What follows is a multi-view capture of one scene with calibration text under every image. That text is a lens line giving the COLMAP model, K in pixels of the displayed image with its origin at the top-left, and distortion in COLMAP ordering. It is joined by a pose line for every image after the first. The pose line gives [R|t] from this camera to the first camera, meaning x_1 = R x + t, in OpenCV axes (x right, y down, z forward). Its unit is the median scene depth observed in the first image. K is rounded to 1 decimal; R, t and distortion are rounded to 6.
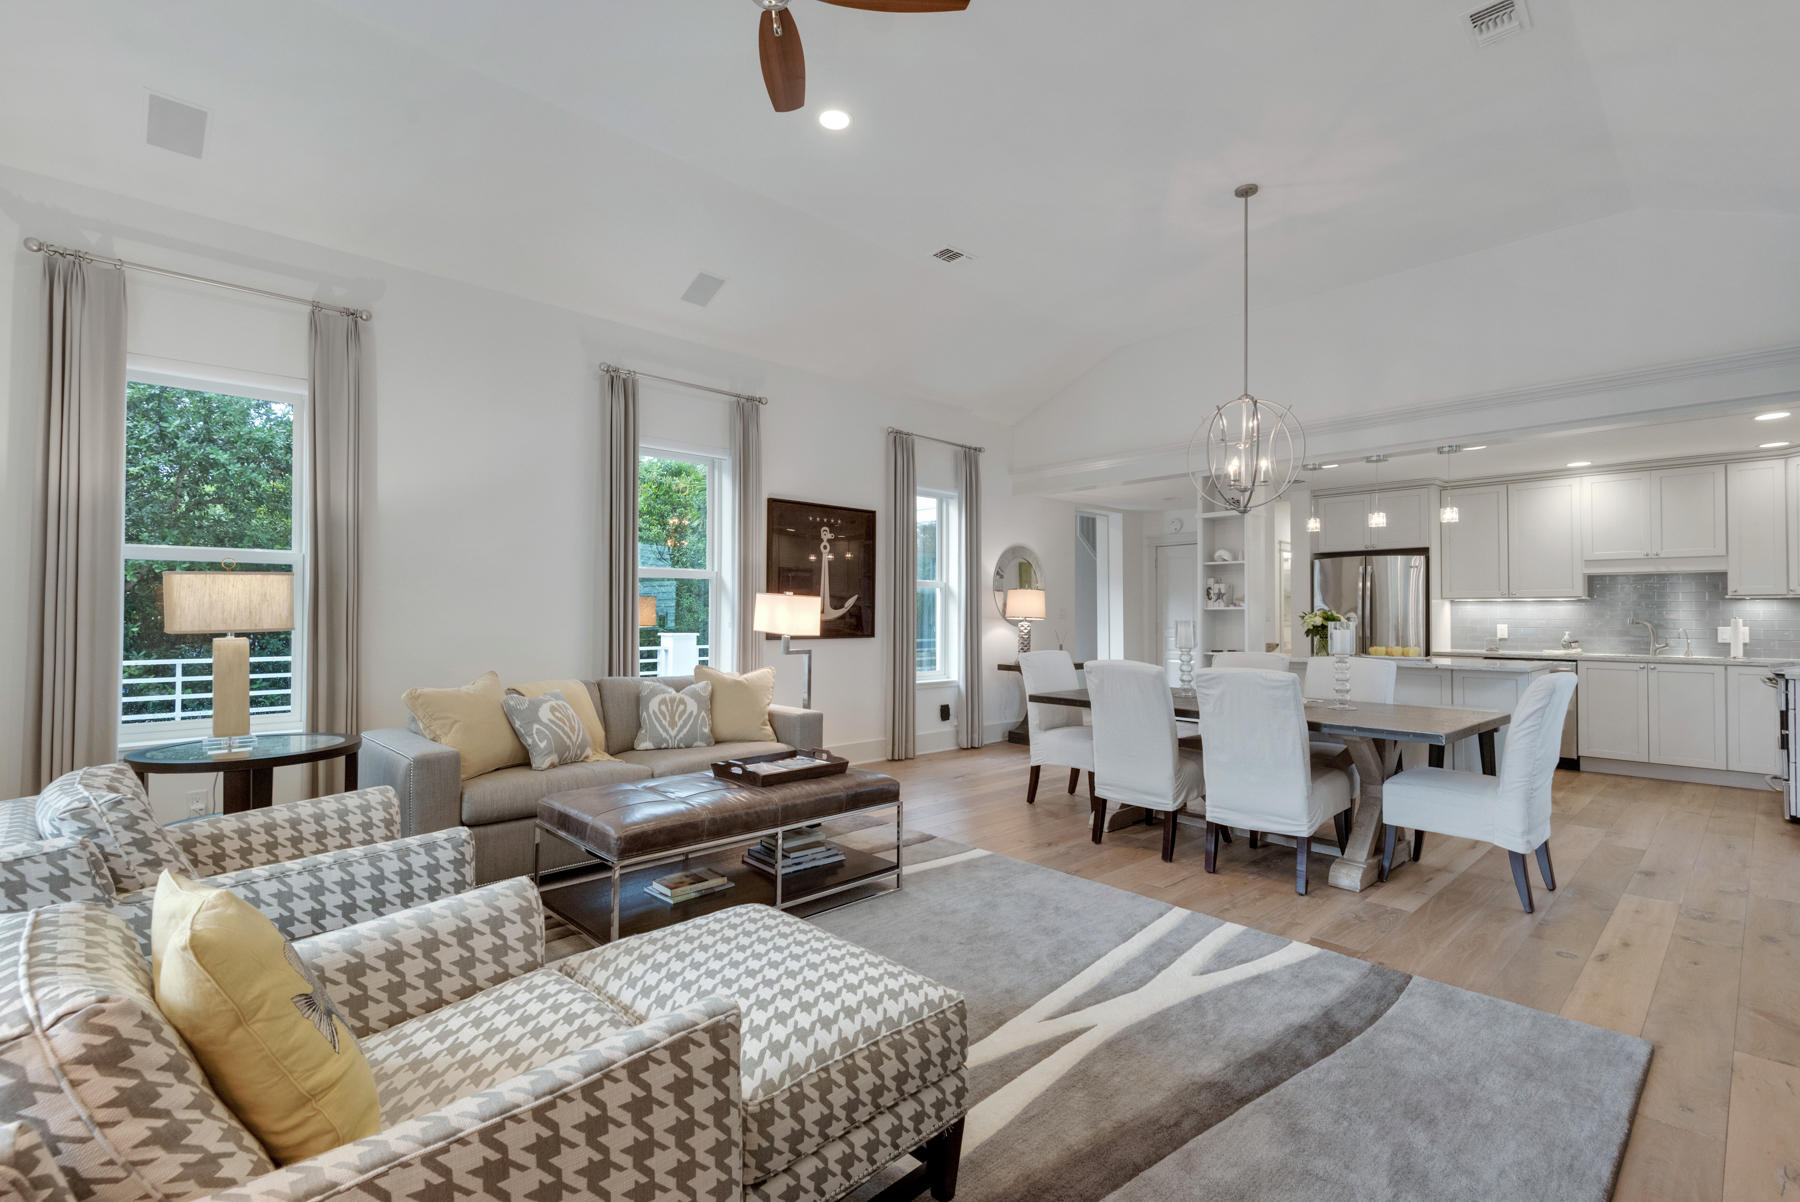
lens RADIAL K [[817.9, 0, 909.2], [0, 817.9, 595.7], [0, 0, 1]] dist [0.022960, -0.005847]
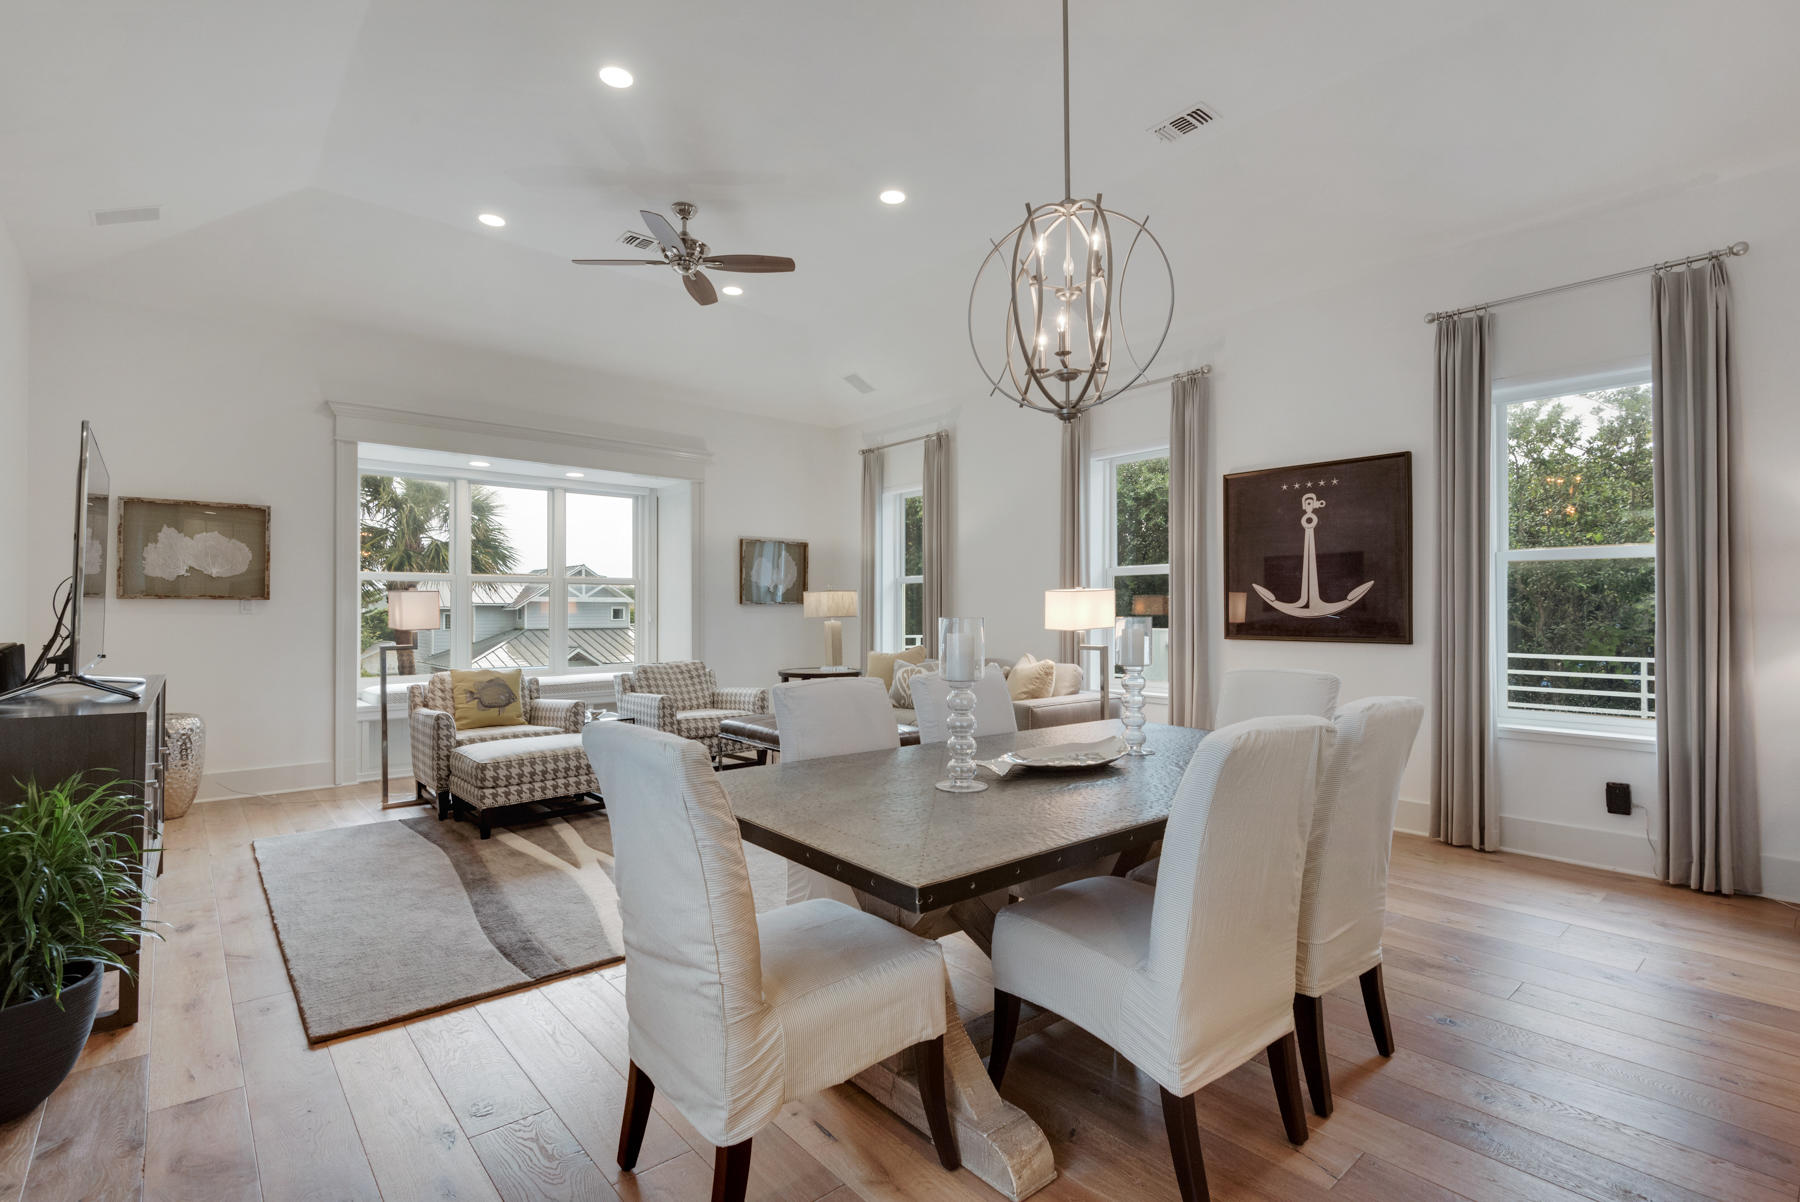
lens RADIAL K [[850.9, 0, 909.1], [0, 850.9, 607.4], [0, 0, 1]] dist [-0.002281, -0.002928]
pose [[-0.050126, -0.006899, -0.998719, 0.656806], [0.022054, 0.999725, -0.008013, 0.017799], [0.998499, -0.022428, -0.049960, 0.621016]]
